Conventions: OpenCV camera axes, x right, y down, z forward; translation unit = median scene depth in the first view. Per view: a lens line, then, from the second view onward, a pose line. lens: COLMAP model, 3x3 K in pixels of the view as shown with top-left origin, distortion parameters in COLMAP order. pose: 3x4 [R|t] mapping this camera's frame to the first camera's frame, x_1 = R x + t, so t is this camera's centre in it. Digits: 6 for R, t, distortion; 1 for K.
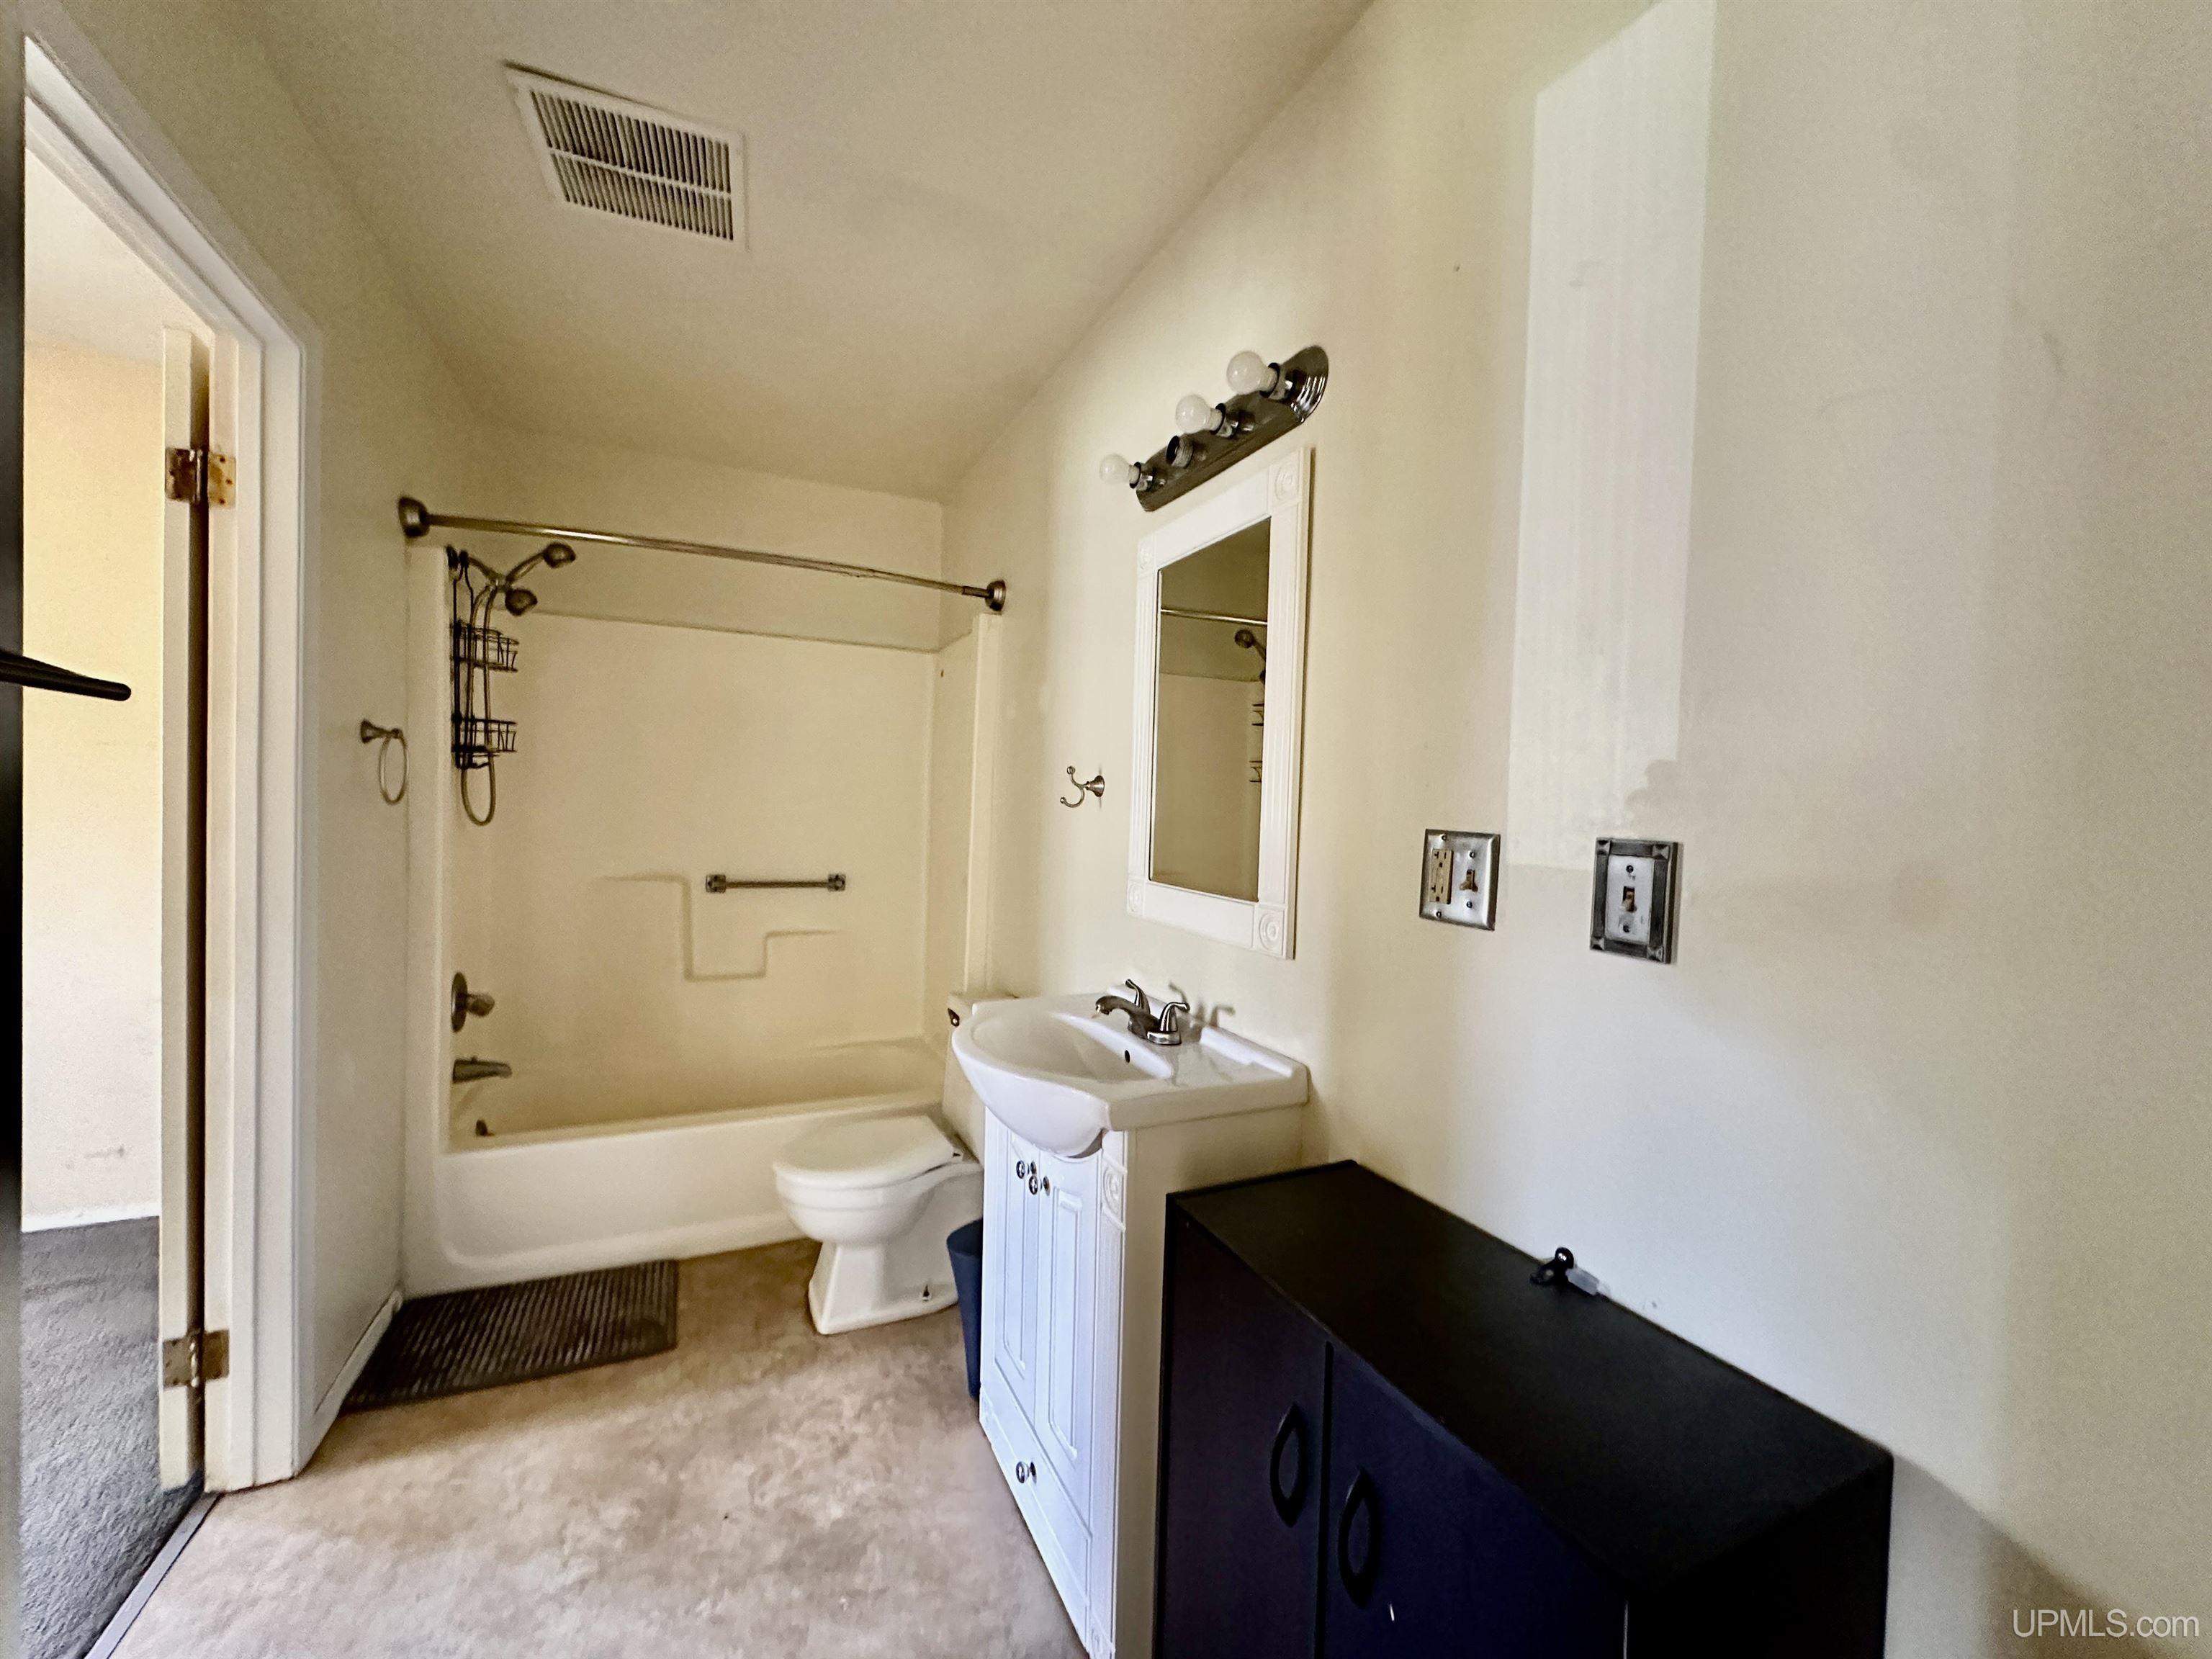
lens RADIAL K [[893.1, 0, 1107.1], [0, 893.1, 830.2], [0, 0, 1]] dist [-0.002289, 0.000597]
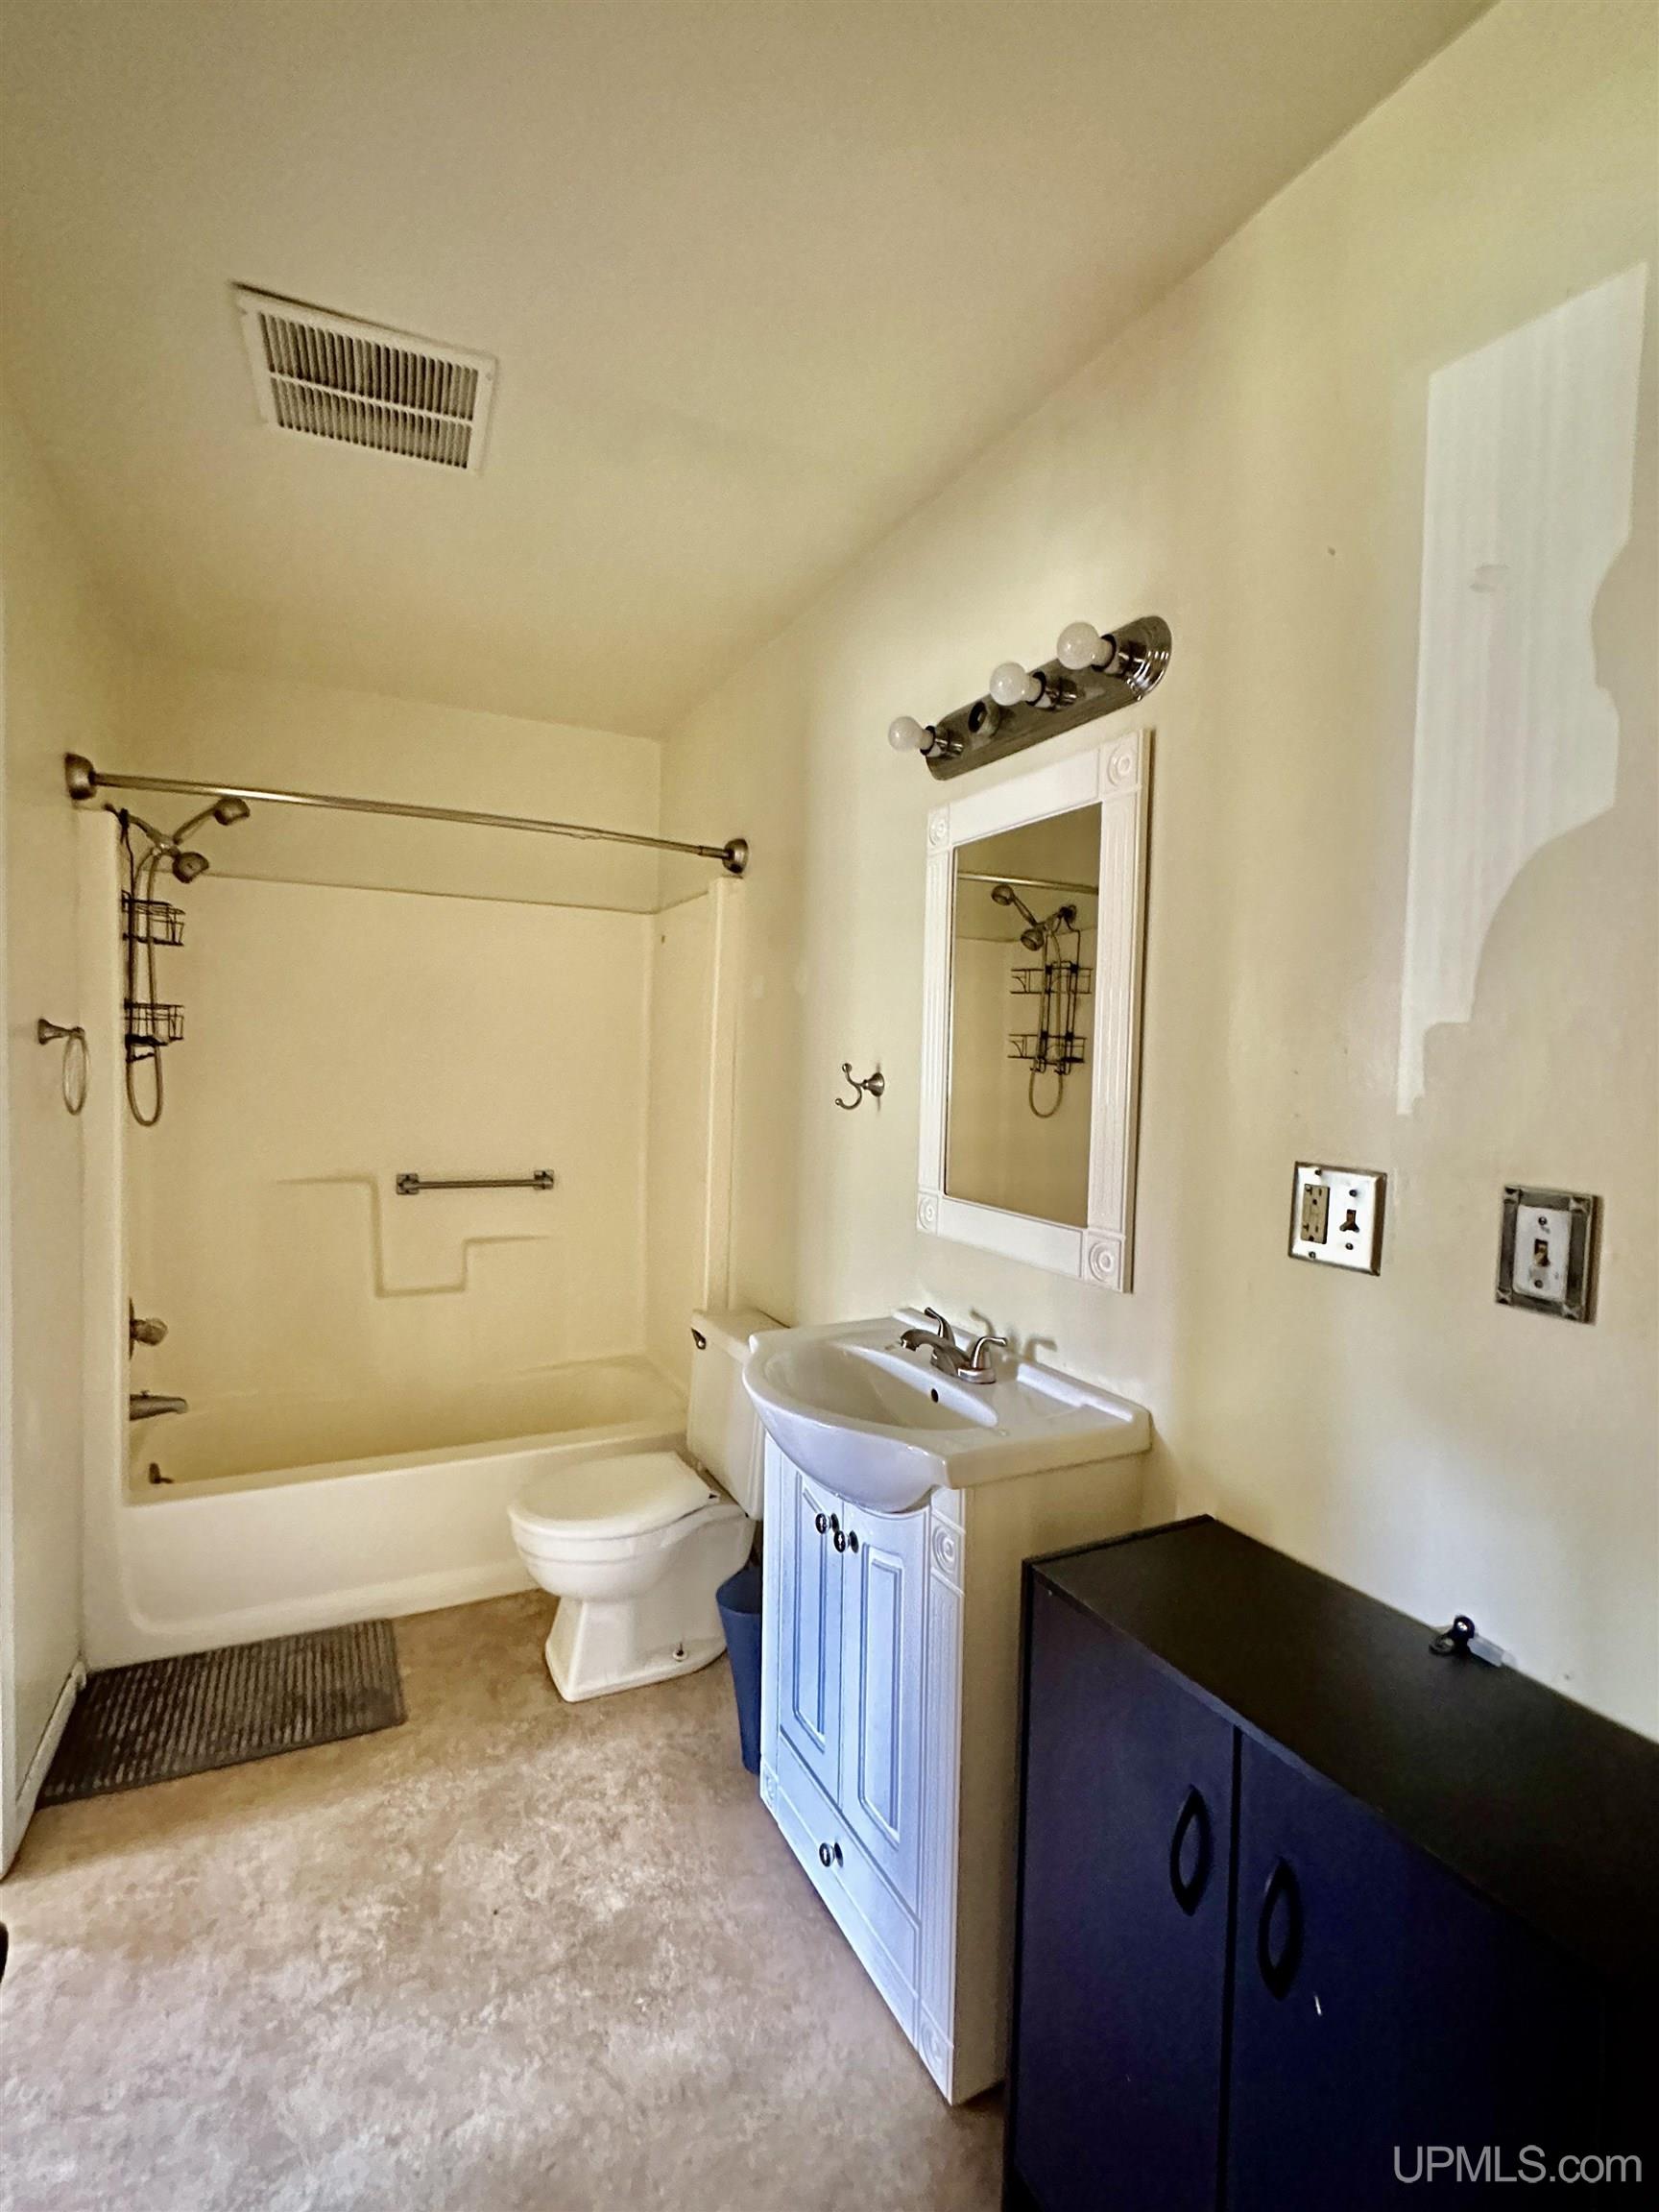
lens RADIAL K [[1039.5, 0, 828.5], [0, 1039.5, 1110.3], [0, 0, 1]] dist [0.001399, -0.000742]
pose [[0.999642, -0.008058, 0.025504, -0.109089], [0.007622, 0.999824, 0.017146, -0.054371], [-0.025637, -0.016946, 0.999528, -0.044525]]
